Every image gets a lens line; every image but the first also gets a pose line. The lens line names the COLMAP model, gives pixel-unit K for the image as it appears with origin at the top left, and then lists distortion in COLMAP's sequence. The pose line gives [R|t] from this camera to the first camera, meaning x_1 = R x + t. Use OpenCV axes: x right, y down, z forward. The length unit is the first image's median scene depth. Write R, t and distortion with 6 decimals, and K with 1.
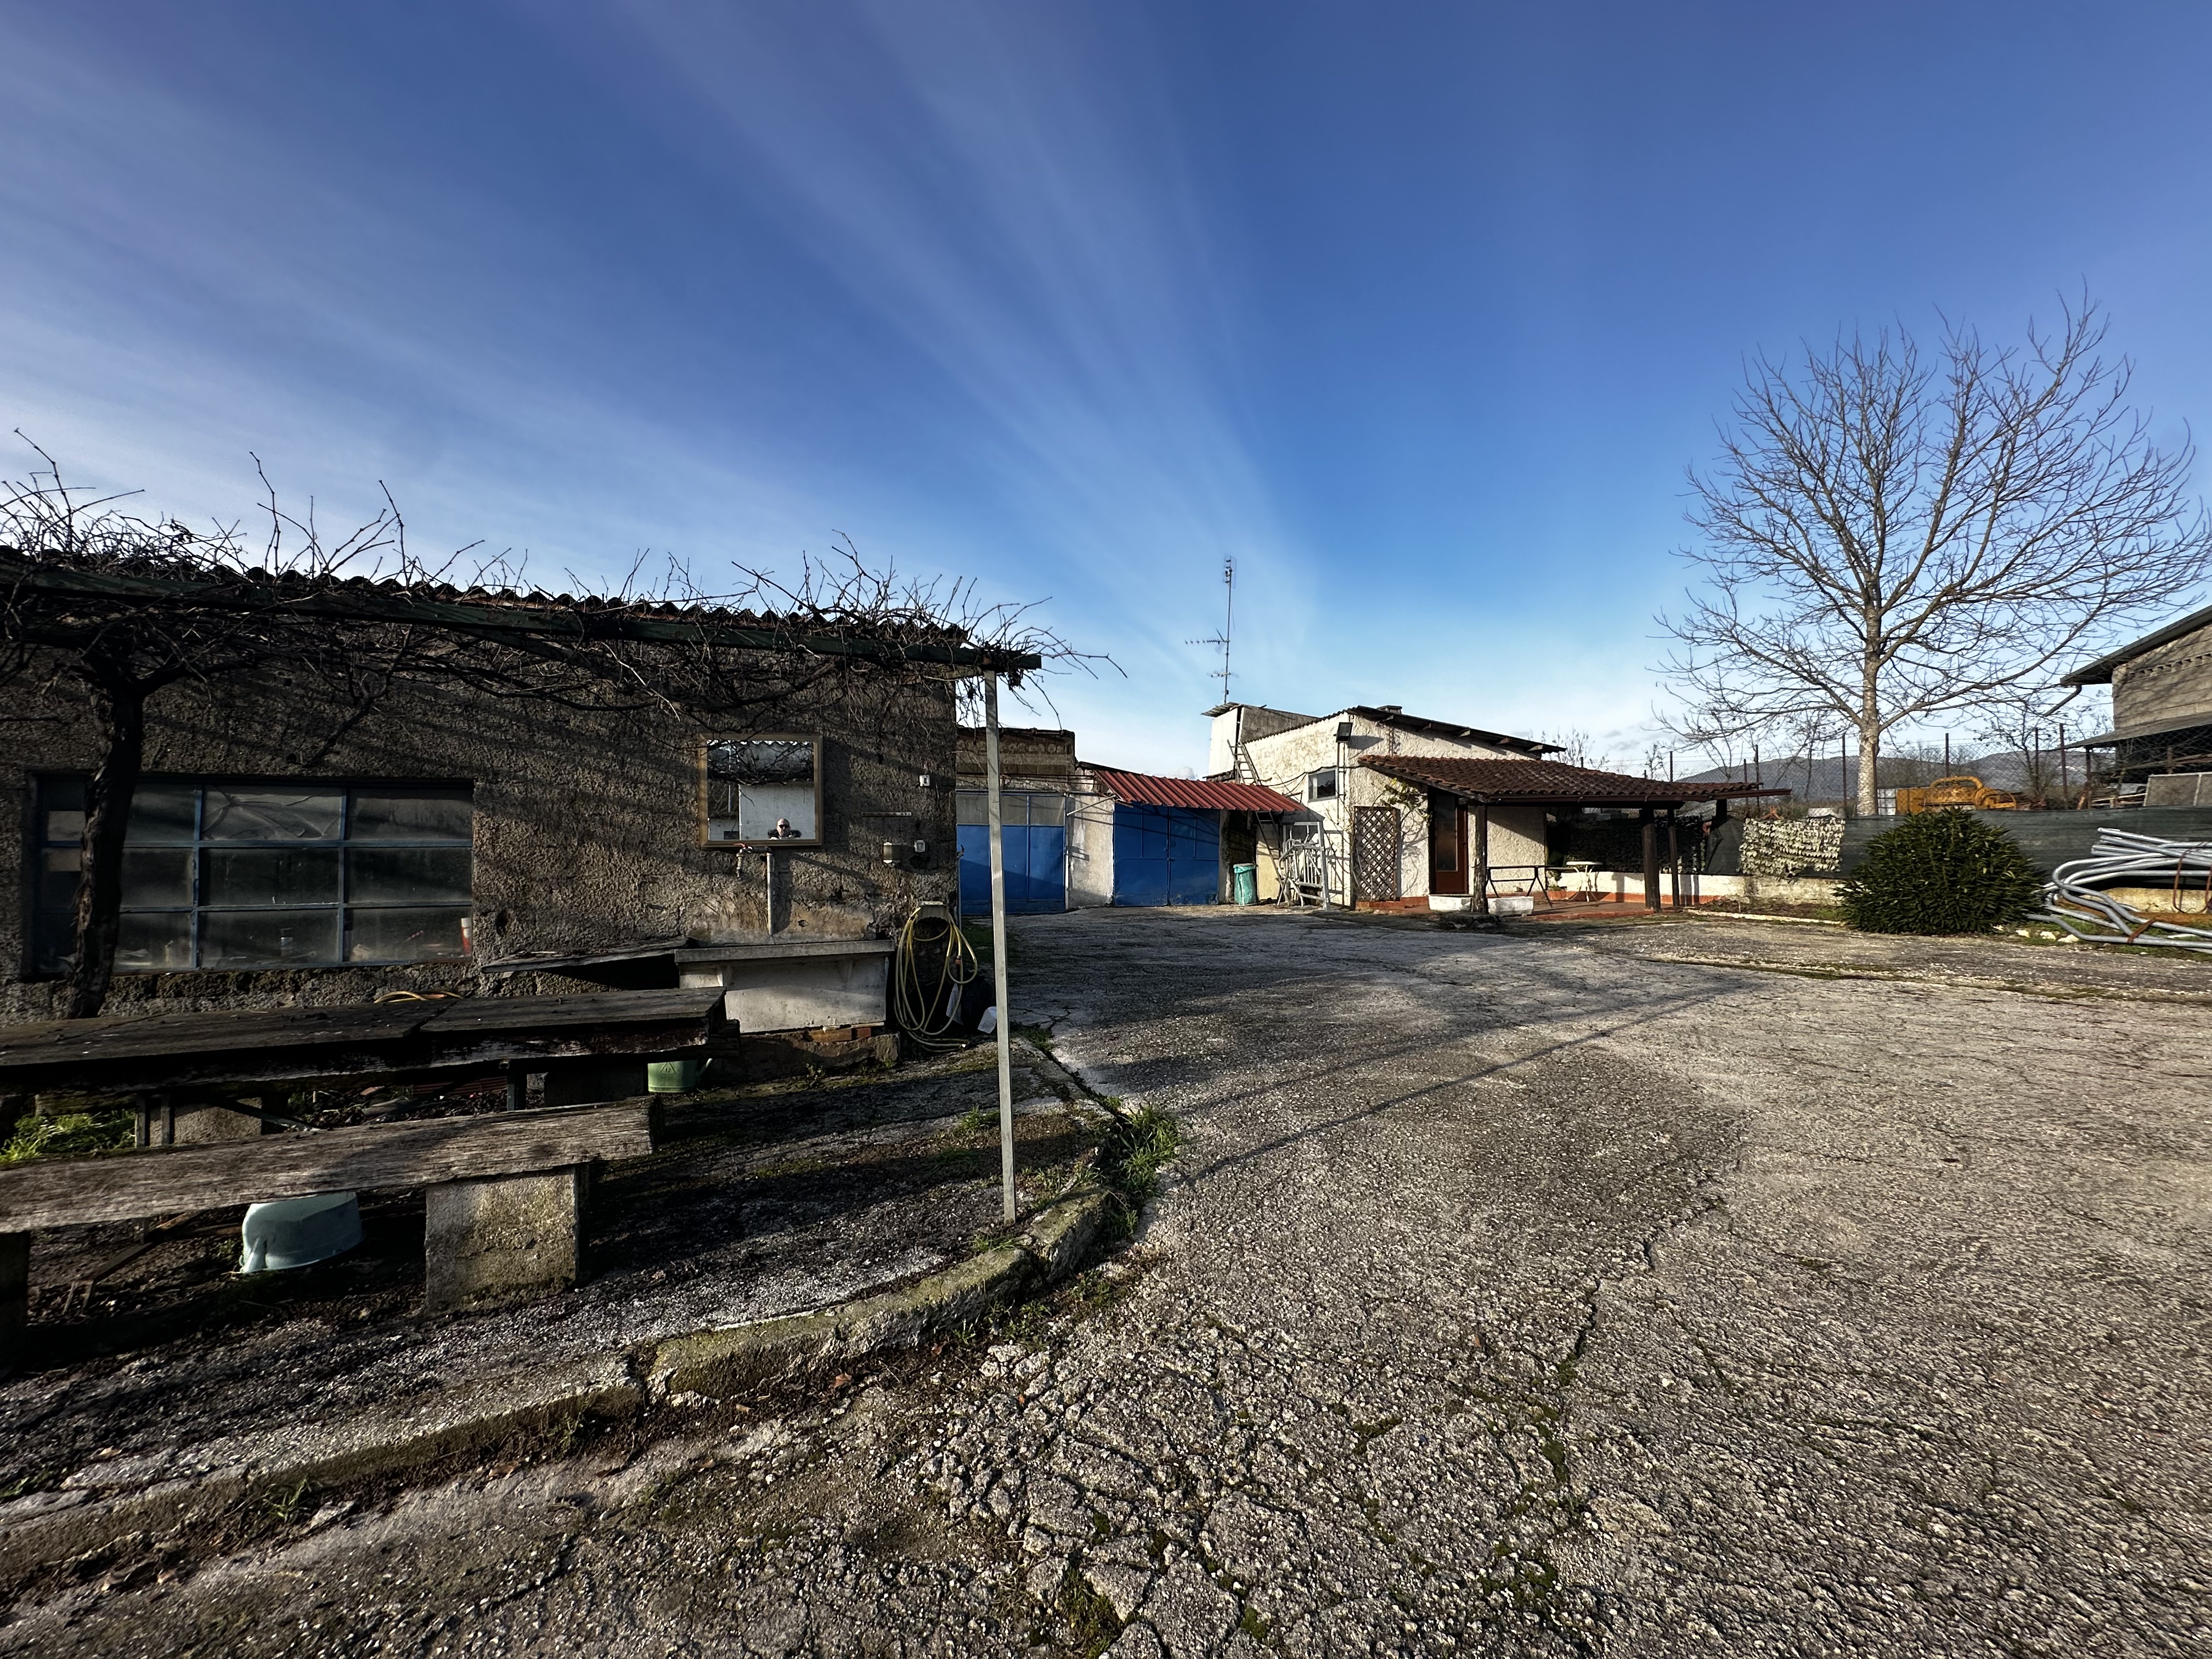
lens RADIAL K [[887.2, 0, 1092.9], [0, 887.2, 826.3], [0, 0, 1]] dist [-0.003081, 0.000339]
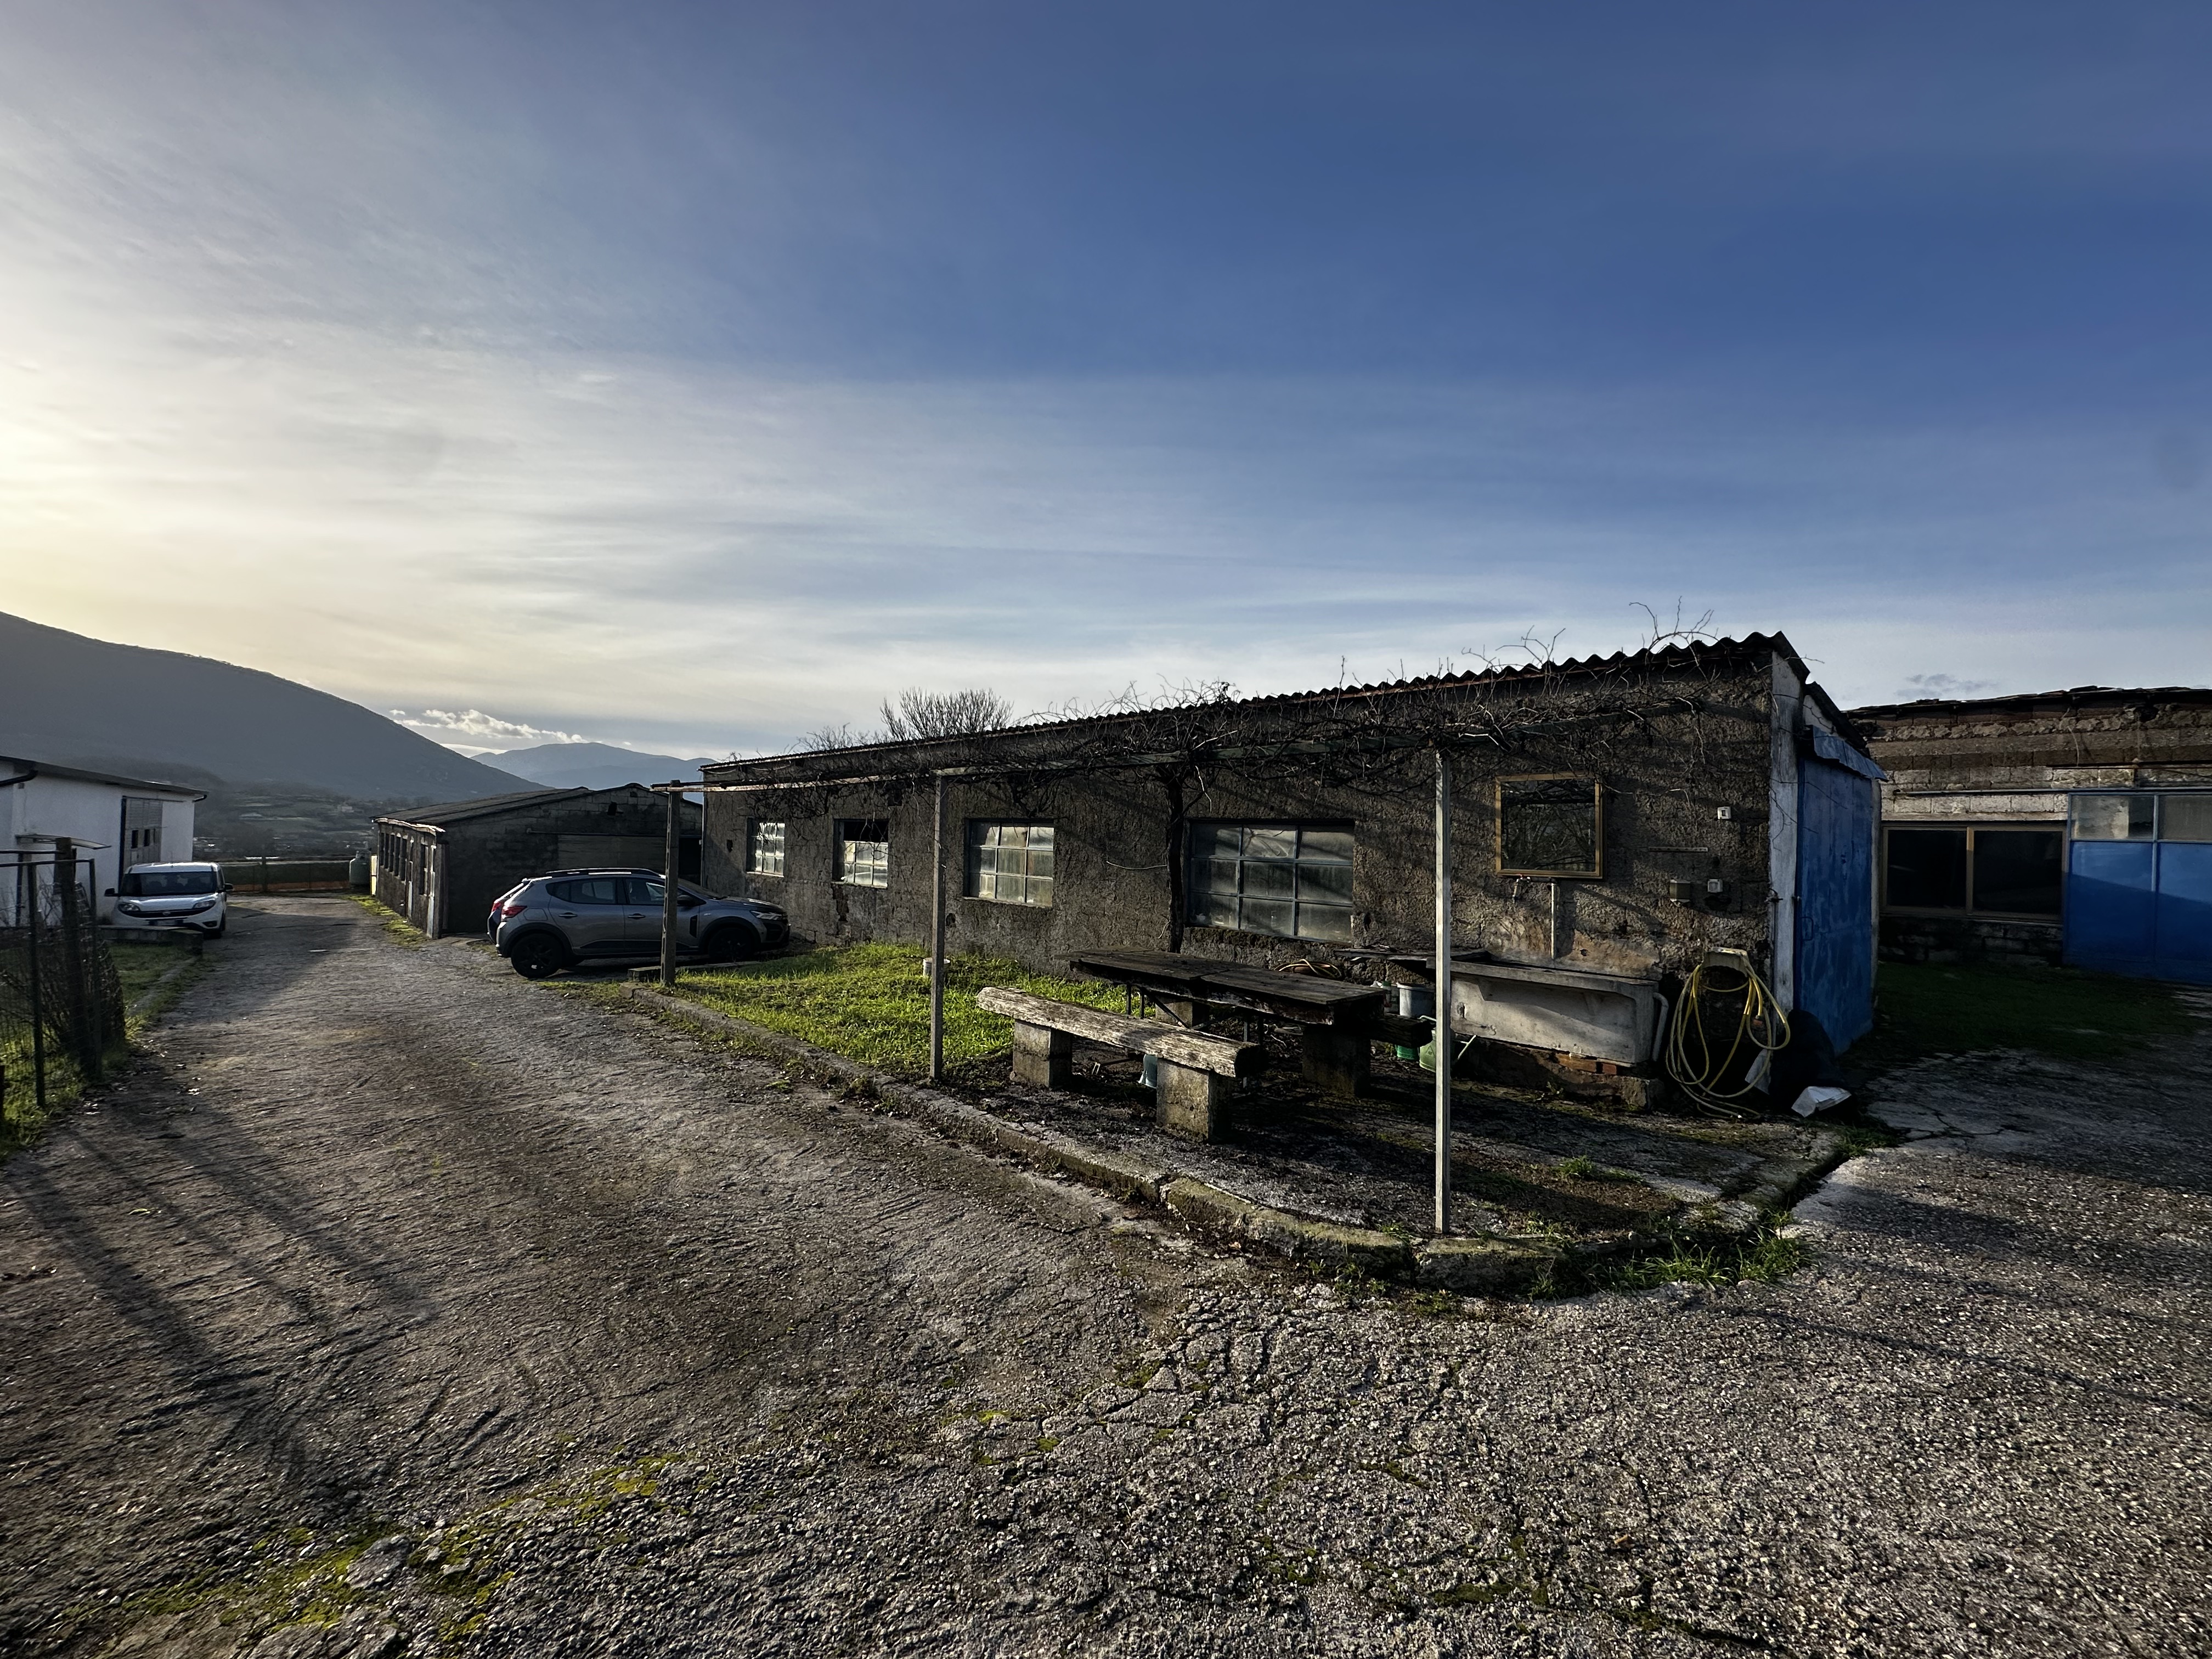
lens RADIAL K [[878.8, 0, 1106.0], [0, 878.8, 827.9], [0, 0, 1]] dist [-0.004166, 0.000646]
pose [[0.365563, 0.007751, -0.930754, 0.493584], [-0.001382, 0.999969, 0.007785, -0.051834], [0.930786, -0.001559, 0.365562, 0.111472]]
